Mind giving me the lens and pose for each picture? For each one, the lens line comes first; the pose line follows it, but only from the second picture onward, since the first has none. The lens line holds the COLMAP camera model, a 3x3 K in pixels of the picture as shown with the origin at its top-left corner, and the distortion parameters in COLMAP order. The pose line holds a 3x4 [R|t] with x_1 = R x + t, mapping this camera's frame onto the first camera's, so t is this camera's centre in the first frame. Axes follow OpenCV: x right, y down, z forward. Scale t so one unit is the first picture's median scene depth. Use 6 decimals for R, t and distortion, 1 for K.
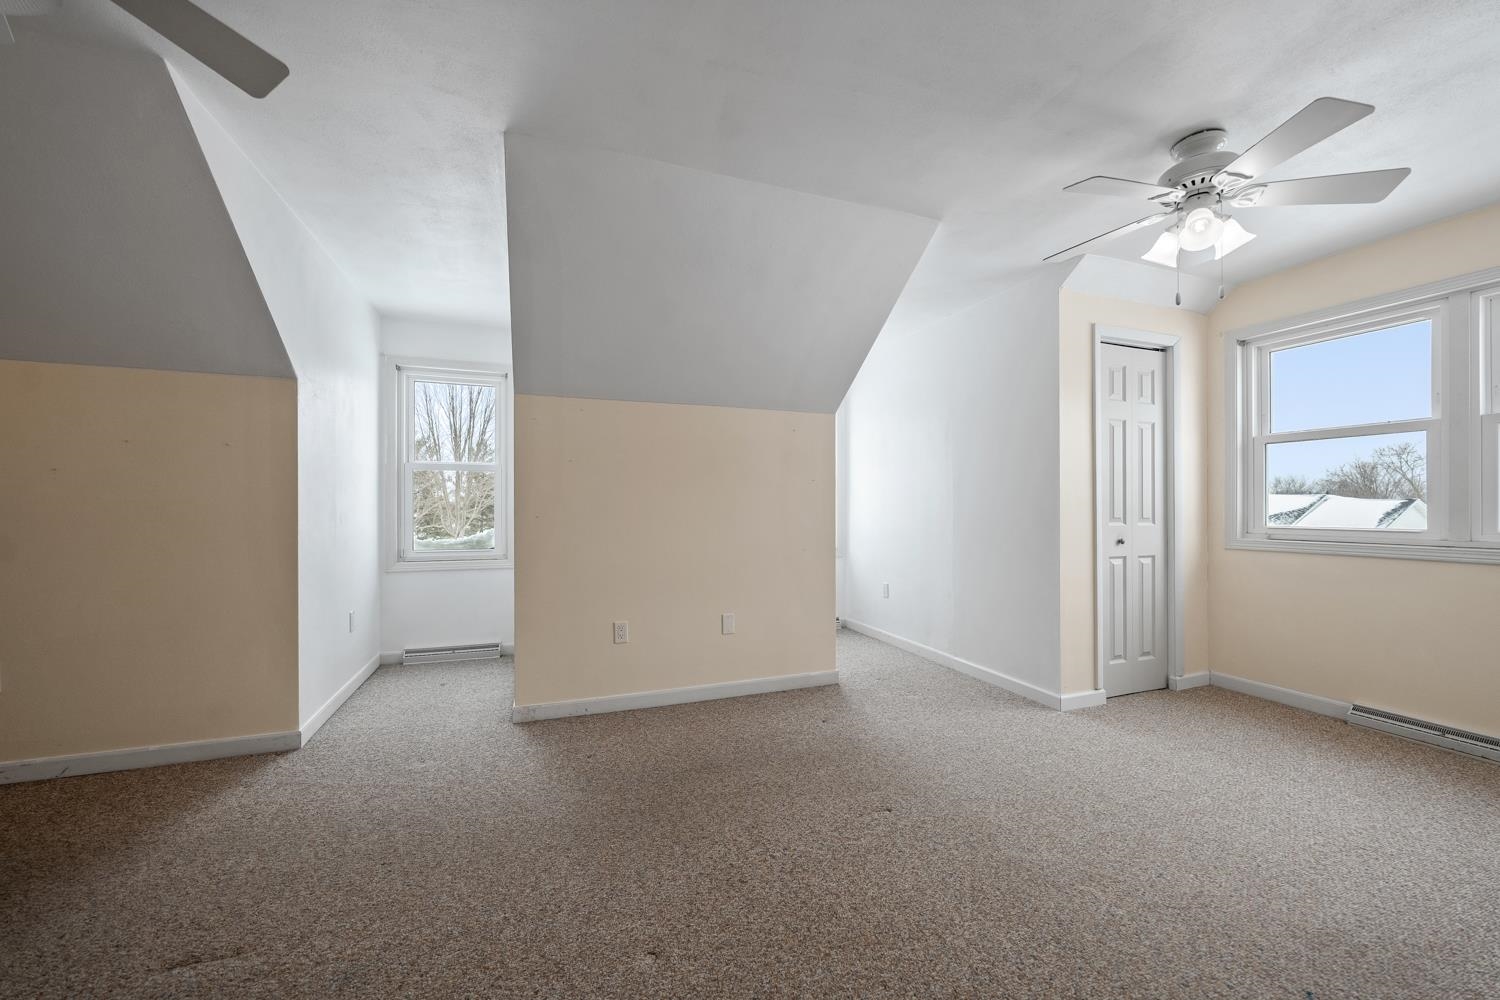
lens RADIAL K [[571.0, 0, 750.0], [0, 571.0, 500.0], [0, 0, 1]] dist [-0.000095, -0.000042]
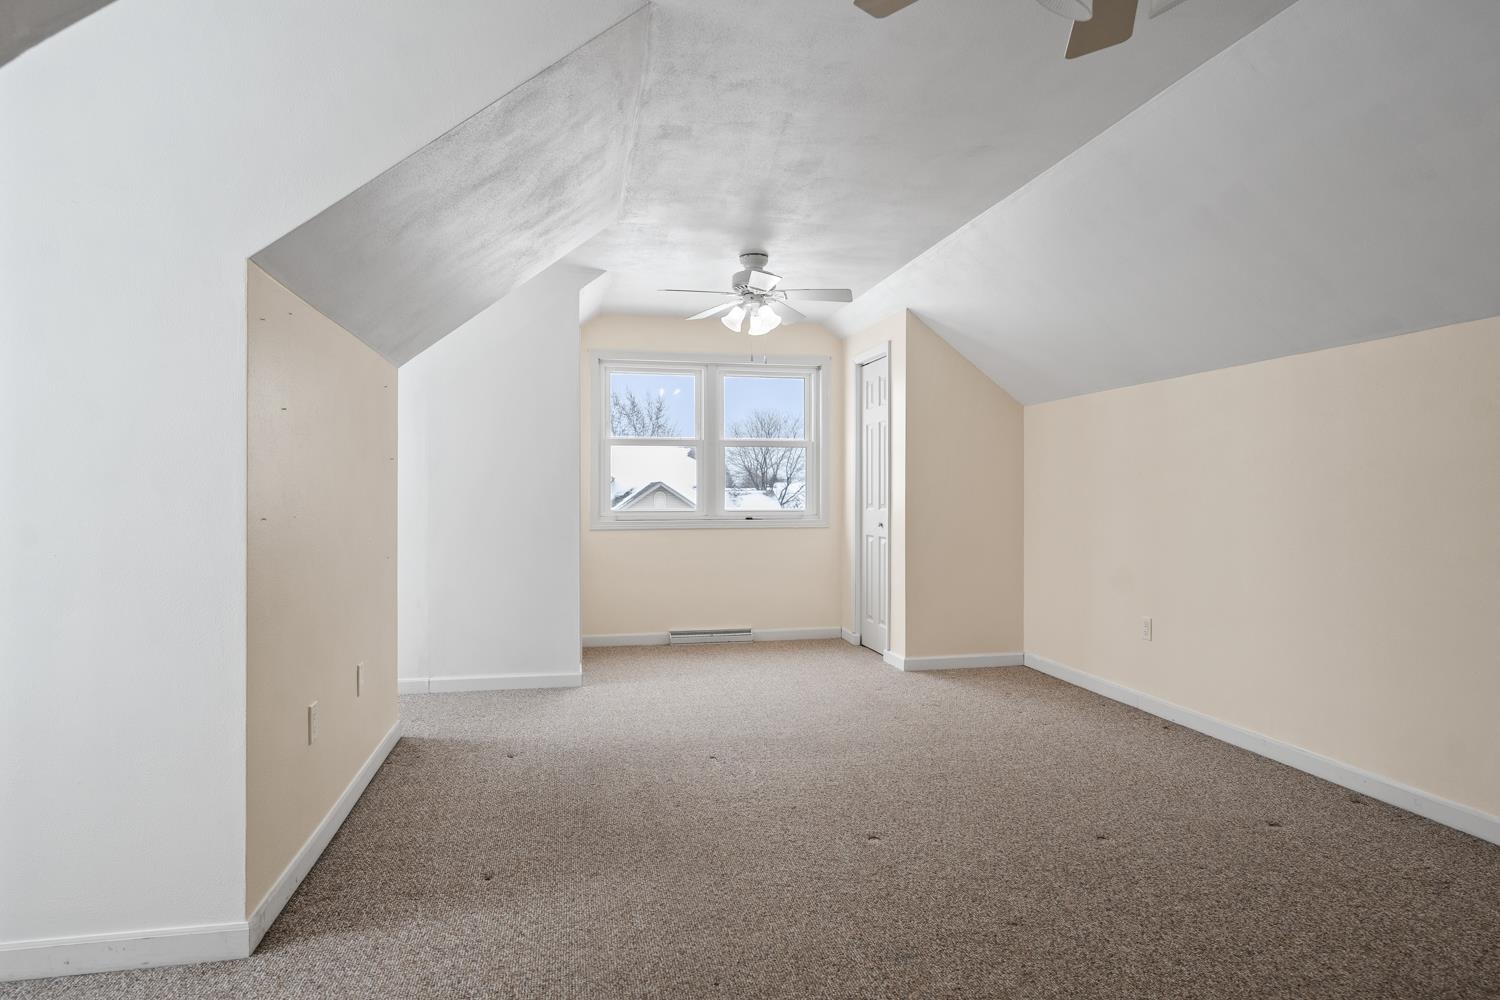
lens RADIAL K [[848.1, 0, 749.2], [0, 848.1, 491.6], [0, 0, 1]] dist [-0.000337, -0.000129]
pose [[0.147176, 0.000596, 0.989110, -1.129942], [-0.013224, 0.999912, 0.001366, -0.003309], [-0.989022, -0.013281, 0.147171, 0.523562]]
